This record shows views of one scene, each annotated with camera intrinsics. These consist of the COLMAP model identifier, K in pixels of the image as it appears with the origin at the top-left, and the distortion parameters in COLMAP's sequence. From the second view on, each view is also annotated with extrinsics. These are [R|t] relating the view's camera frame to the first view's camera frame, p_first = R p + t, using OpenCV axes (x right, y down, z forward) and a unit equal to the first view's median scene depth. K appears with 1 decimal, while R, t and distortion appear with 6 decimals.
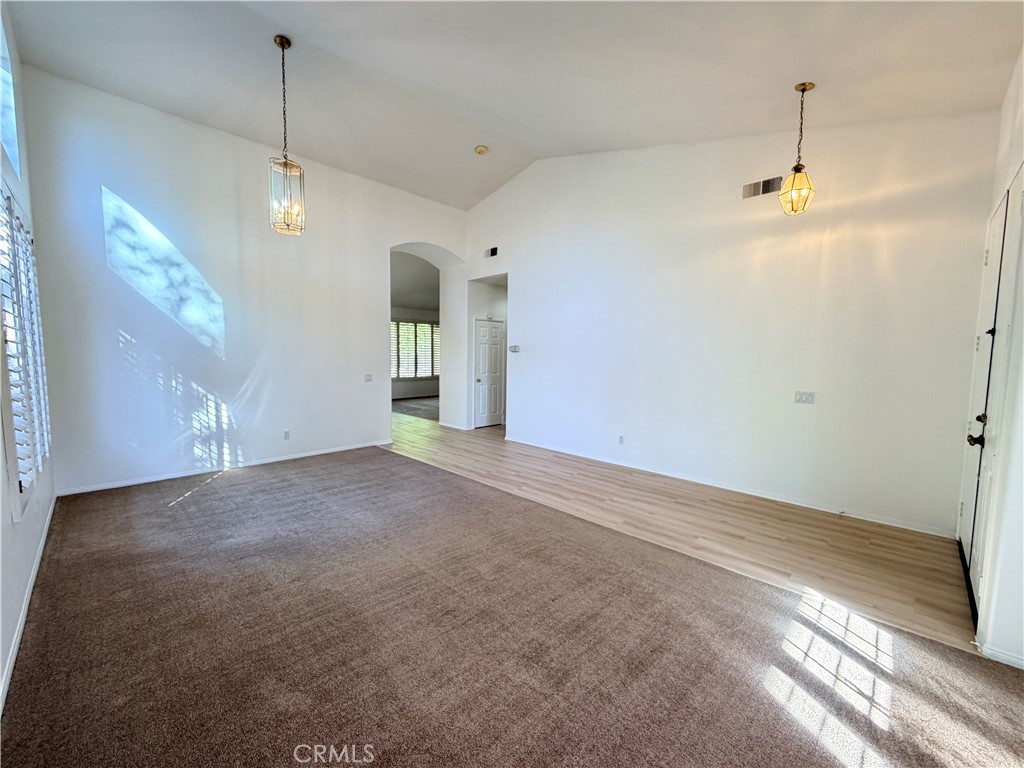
lens RADIAL K [[409.7, 0, 512.0], [0, 409.7, 387.3], [0, 0, 1]] dist [0.001140, -0.000058]
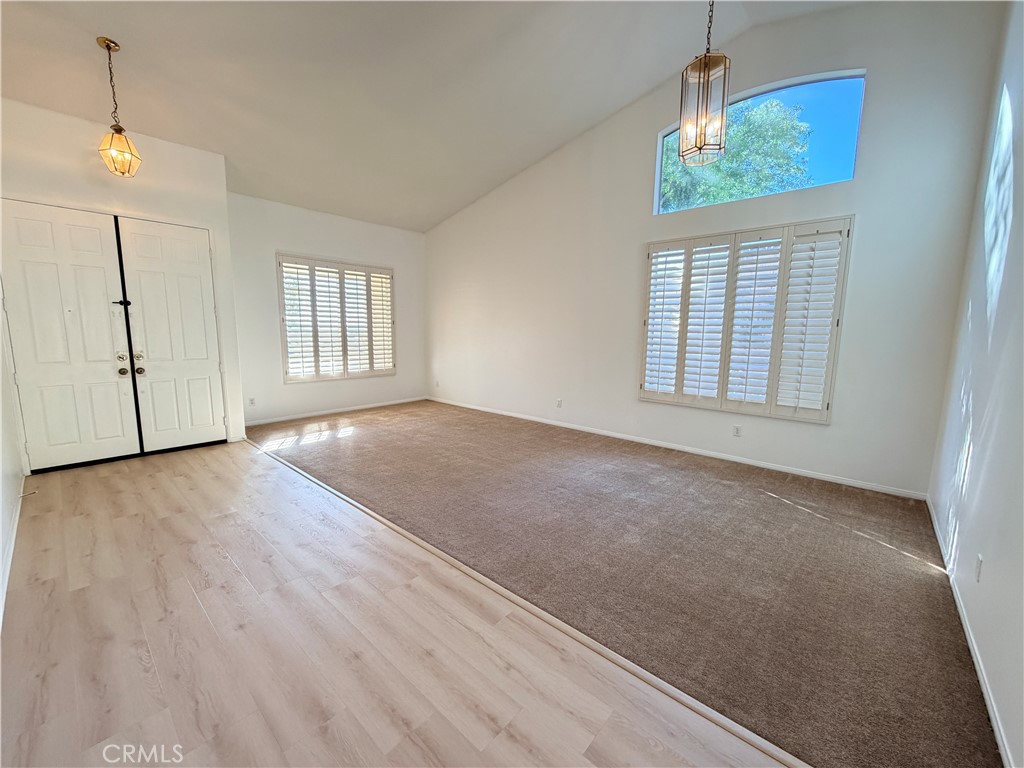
lens RADIAL K [[409.7, 0, 512.4], [0, 409.7, 383.4], [0, 0, 1]] dist [0.001140, -0.000058]
pose [[-0.998388, -0.016243, -0.054389, -0.193021], [-0.027457, 0.976821, 0.212291, -0.147749], [0.049680, 0.213442, -0.975692, 1.864266]]
